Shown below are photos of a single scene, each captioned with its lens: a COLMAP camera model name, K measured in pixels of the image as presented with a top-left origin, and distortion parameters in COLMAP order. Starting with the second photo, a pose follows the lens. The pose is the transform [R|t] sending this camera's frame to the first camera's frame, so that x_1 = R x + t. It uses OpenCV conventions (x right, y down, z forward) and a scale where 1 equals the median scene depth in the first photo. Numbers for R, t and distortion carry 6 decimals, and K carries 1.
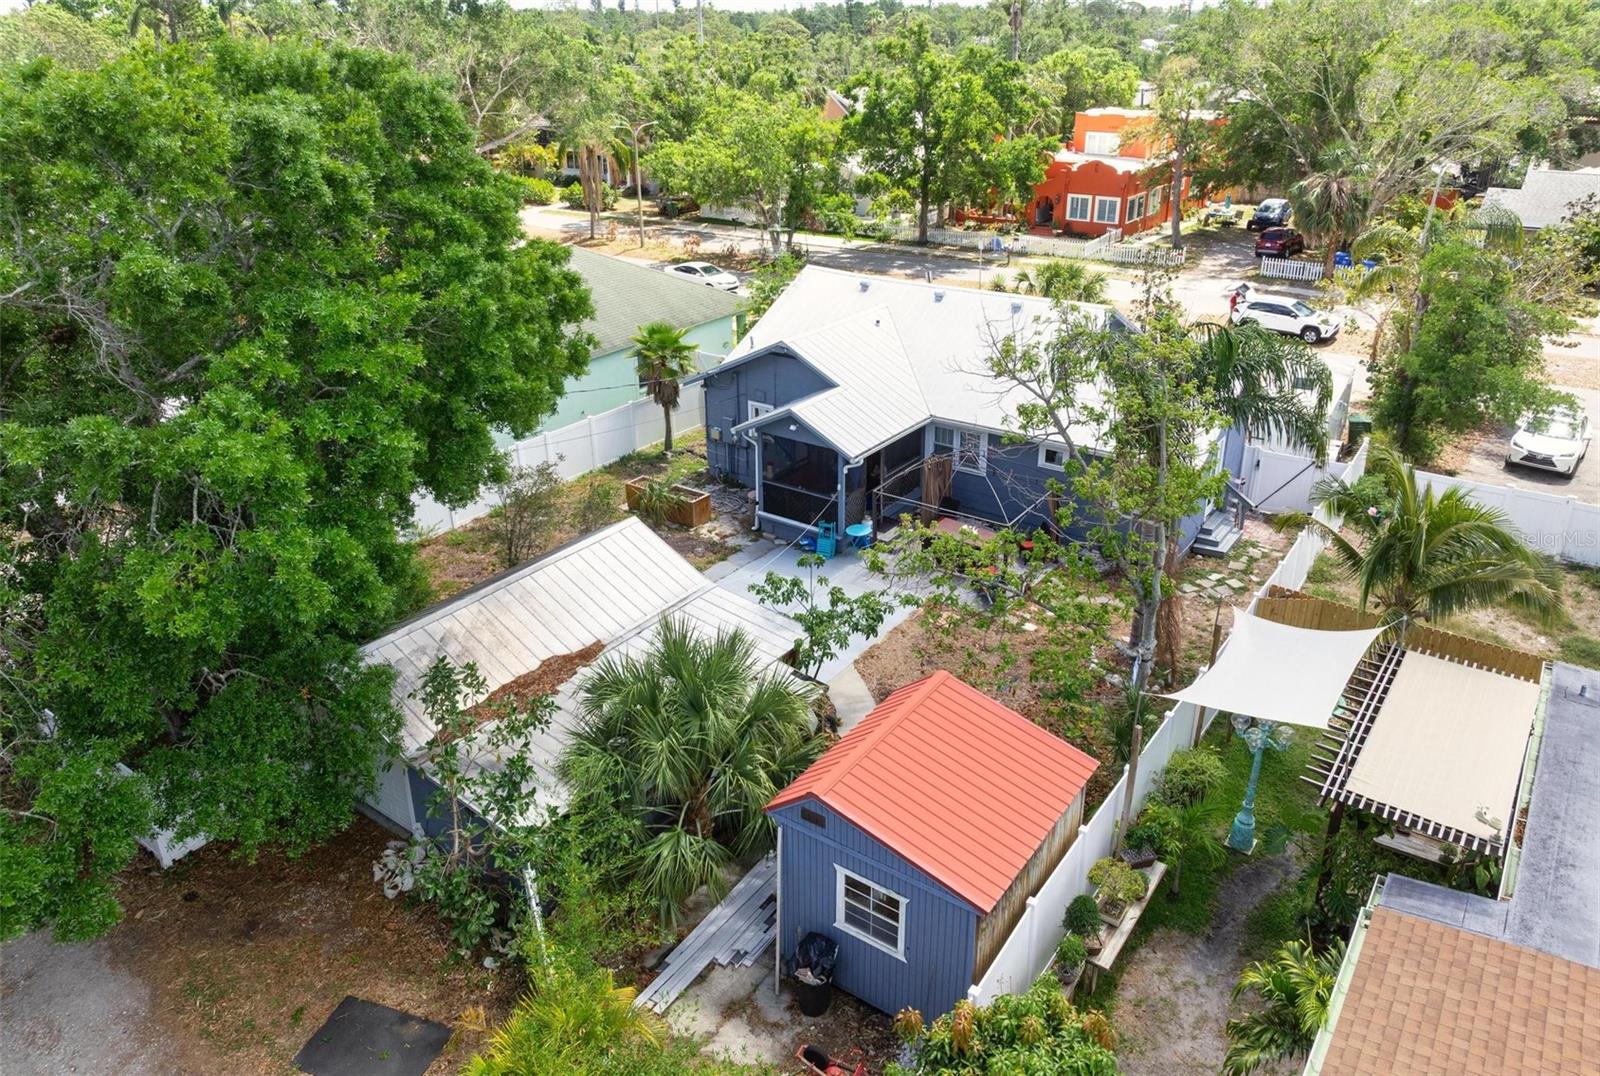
lens RADIAL K [[1105.7, 0, 802.7], [0, 1105.7, 534.4], [0, 0, 1]] dist [-0.016246, 0.009627]
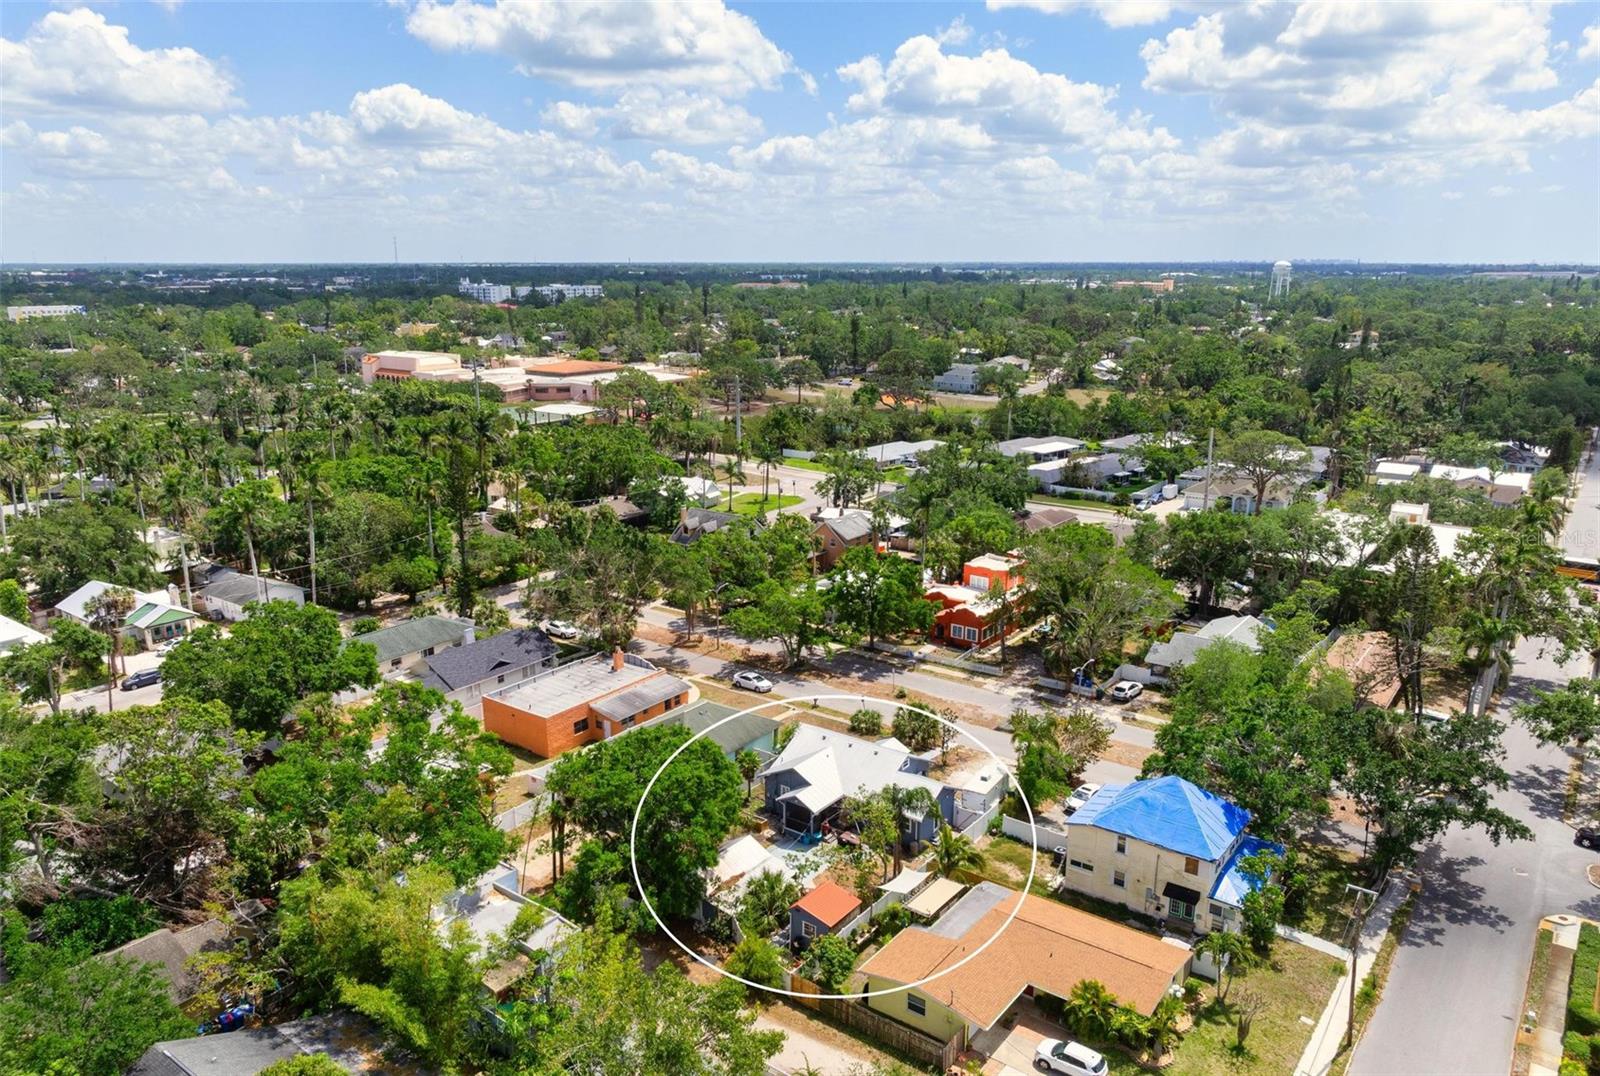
lens RADIAL K [[1105.7, 0, 787.6], [0, 1105.7, 544.6], [0, 0, 1]] dist [-0.016246, 0.009627]
pose [[0.999623, -0.001704, -0.027396, 0.053320], [-0.003749, 0.980244, -0.197758, -0.189318], [0.027192, 0.197786, 0.979868, -2.151861]]
